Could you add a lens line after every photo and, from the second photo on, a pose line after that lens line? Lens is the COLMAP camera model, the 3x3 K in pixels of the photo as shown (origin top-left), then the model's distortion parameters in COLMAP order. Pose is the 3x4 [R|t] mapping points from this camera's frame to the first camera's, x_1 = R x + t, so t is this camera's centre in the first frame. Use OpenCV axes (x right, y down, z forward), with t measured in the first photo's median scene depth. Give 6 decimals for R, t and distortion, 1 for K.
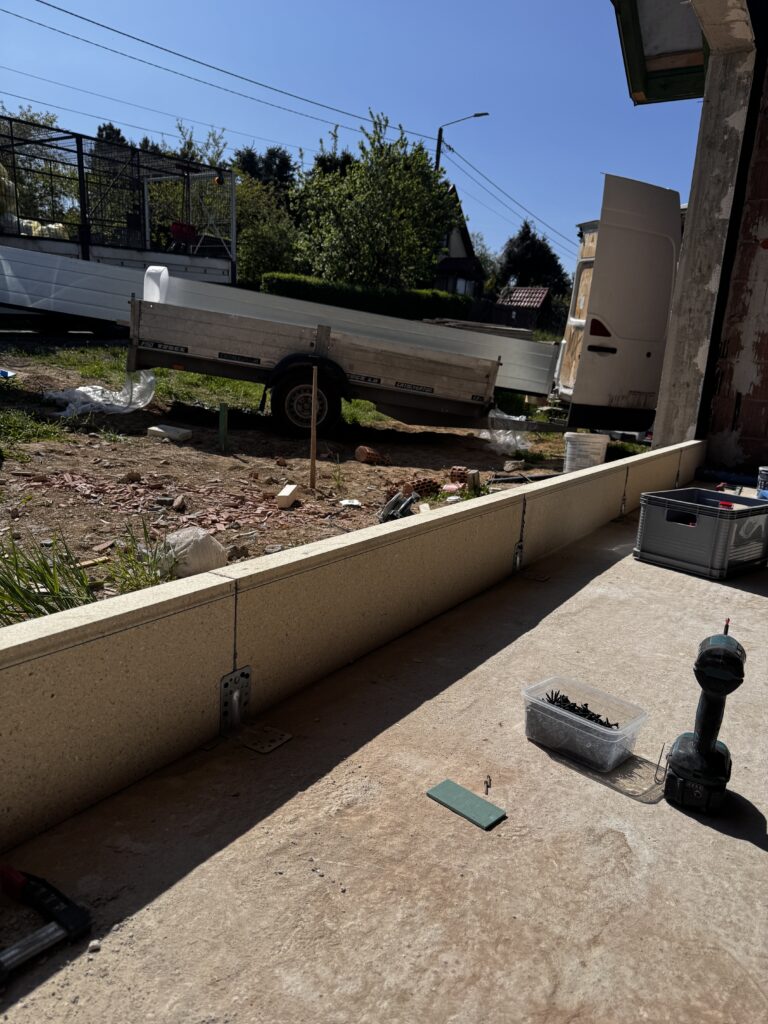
lens RADIAL K [[728.2, 0, 387.0], [0, 728.2, 515.0], [0, 0, 1]] dist [0.010961, -0.005289]
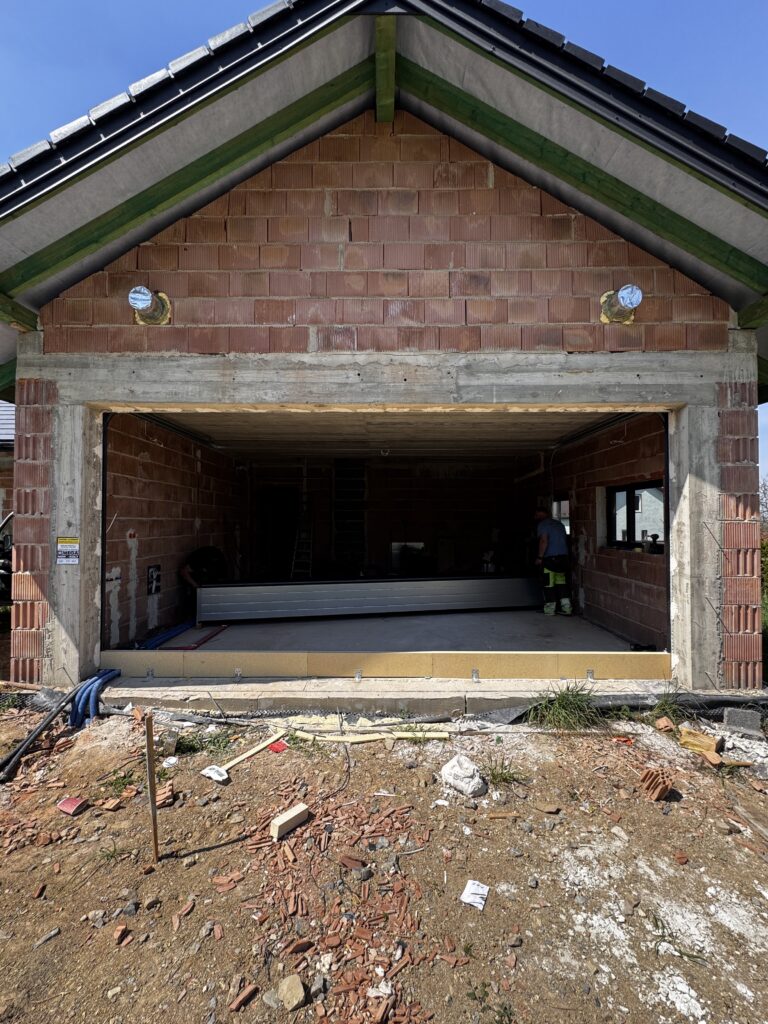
lens RADIAL K [[416.9, 0, 385.3], [0, 416.9, 513.6], [0, 0, 1]] dist [-0.001032, -0.000002]
pose [[-0.498955, -0.061875, 0.864416, -0.586965], [0.127801, 0.981289, 0.144009, -0.433697], [-0.857153, 0.182327, -0.481711, 0.878792]]
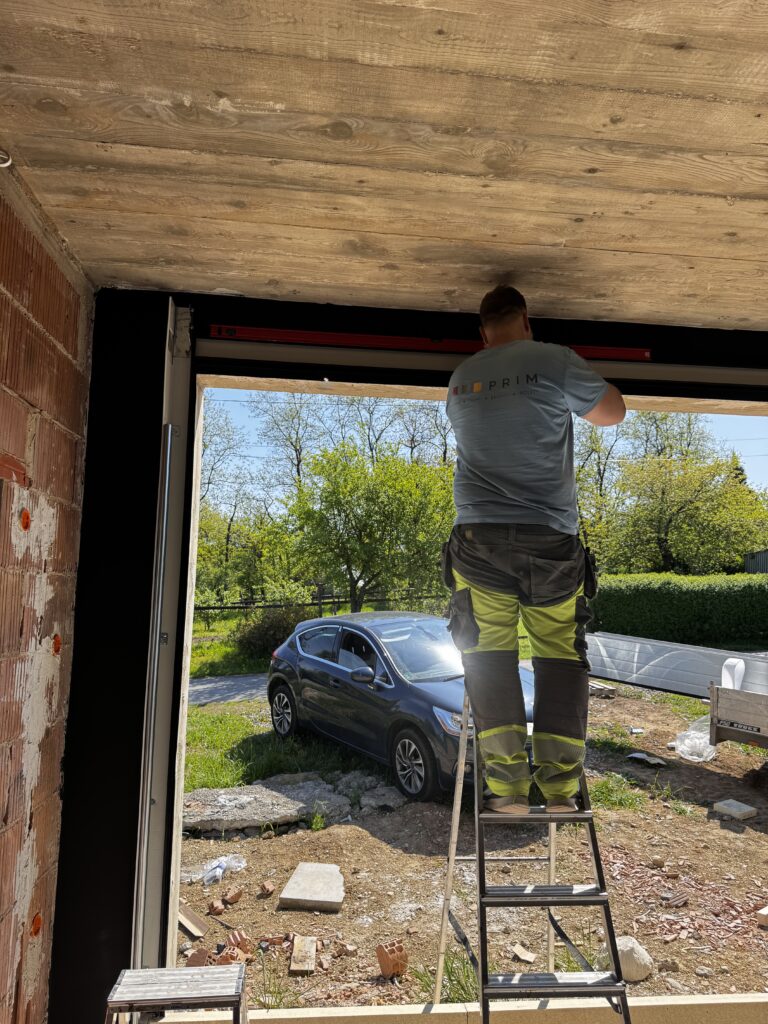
lens RADIAL K [[728.2, 0, 382.5], [0, 728.2, 515.5], [0, 0, 1]] dist [0.010961, -0.005289]
pose [[0.594586, -0.155773, -0.788798, 0.423932], [-0.132145, 0.948780, -0.286975, -0.175531], [0.793099, 0.274867, 0.543546, -0.242319]]
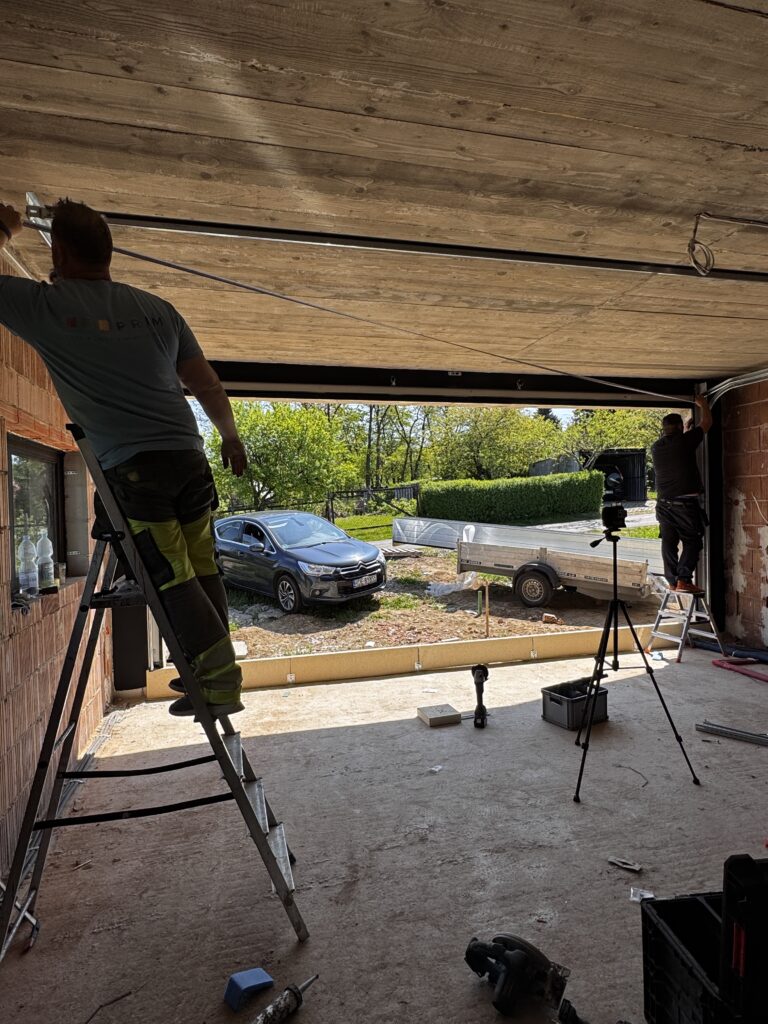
lens RADIAL K [[574.7, 0, 376.8], [0, 574.7, 515.5], [0, 0, 1]] dist [-0.005110, -0.000028]
pose [[0.706180, -0.085098, -0.702899, 0.866833], [-0.056916, 0.982715, -0.176156, -0.069006], [0.705741, 0.164404, 0.689131, -0.464378]]
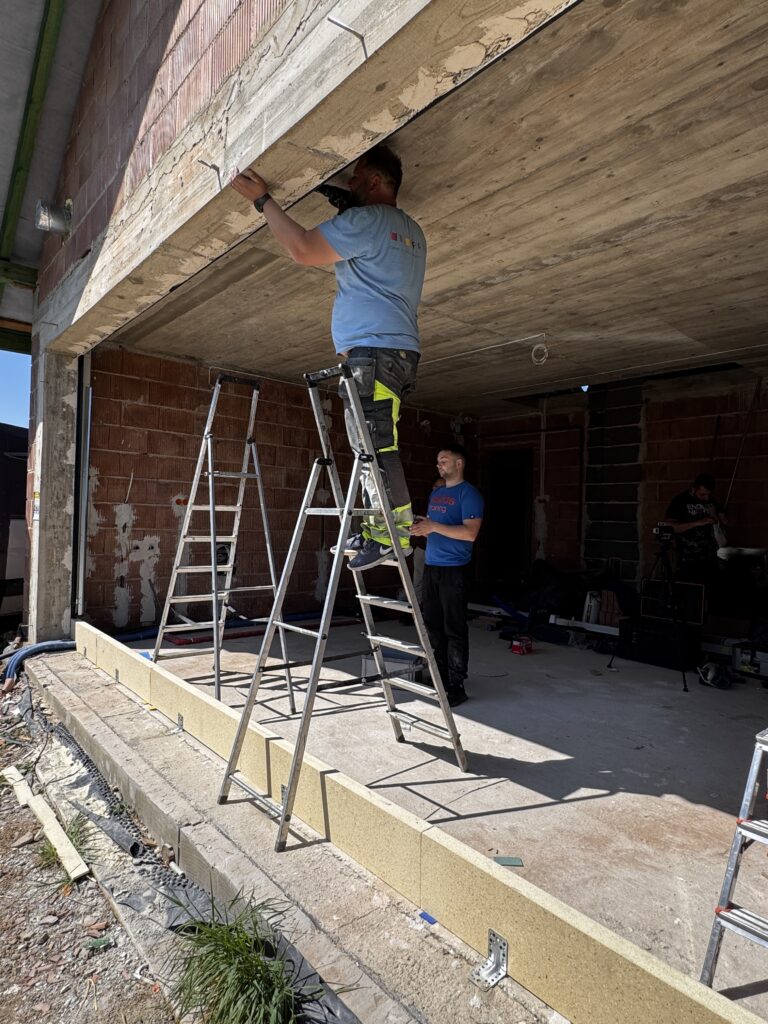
lens RADIAL K [[574.7, 0, 388.6], [0, 574.7, 513.8], [0, 0, 1]] dist [-0.005110, -0.000028]
pose [[0.306320, -0.063838, 0.949786, -0.403707], [0.178585, 0.983887, 0.008534, -0.203247], [-0.935027, 0.167003, 0.312785, 0.085448]]
